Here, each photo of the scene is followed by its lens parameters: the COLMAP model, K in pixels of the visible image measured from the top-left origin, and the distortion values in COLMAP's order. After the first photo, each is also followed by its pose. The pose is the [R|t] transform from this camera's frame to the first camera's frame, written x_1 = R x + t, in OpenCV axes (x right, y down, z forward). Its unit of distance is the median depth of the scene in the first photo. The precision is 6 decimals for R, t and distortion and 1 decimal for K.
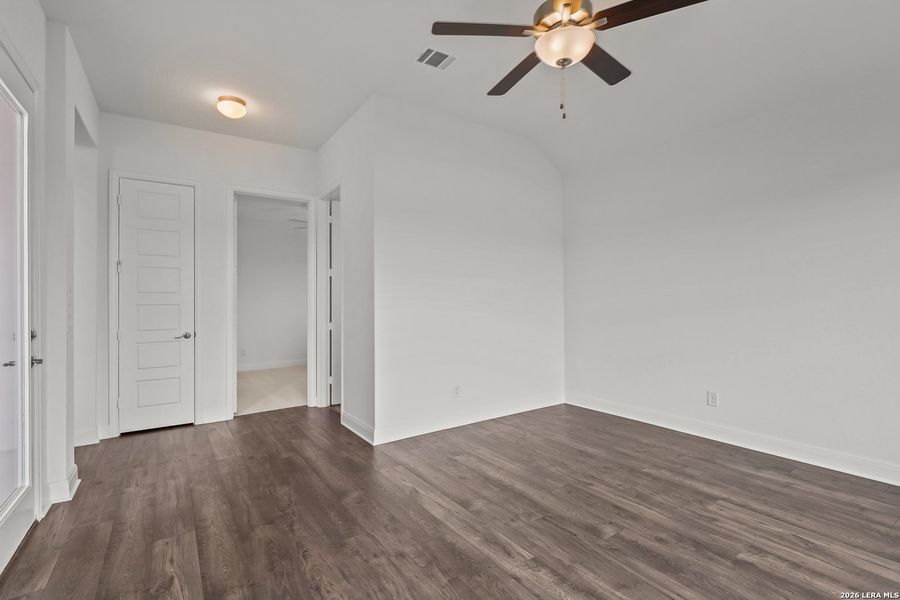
lens RADIAL K [[421.7, 0, 450.5], [0, 421.7, 305.3], [0, 0, 1]] dist [0.001458, 0.000657]
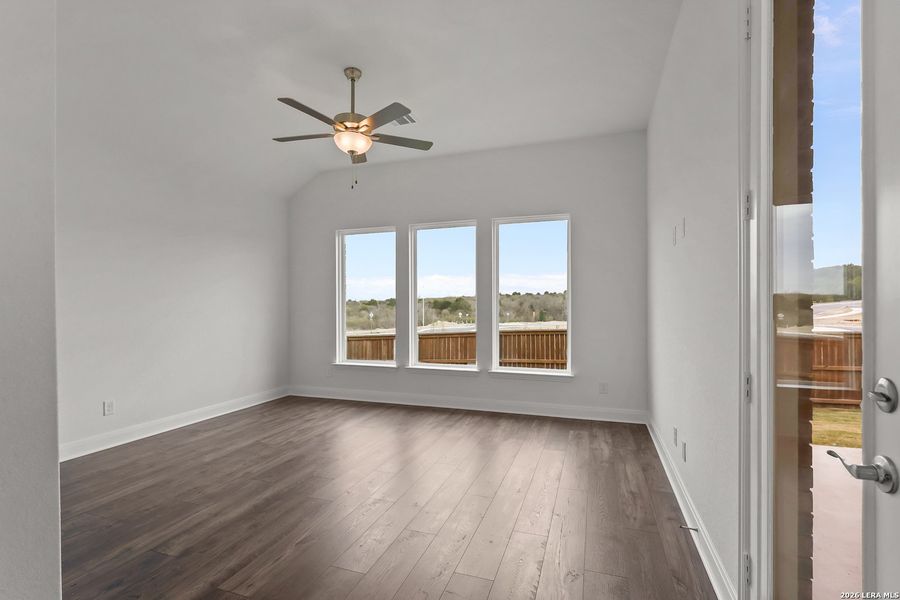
lens RADIAL K [[421.7, 0, 450.5], [0, 421.7, 305.3], [0, 0, 1]] dist [0.001458, 0.000657]
pose [[-0.603176, 0.021718, 0.797312, -0.874909], [0.025746, 0.999638, -0.007752, 0.007550], [-0.797192, 0.015852, -0.603517, 1.227749]]
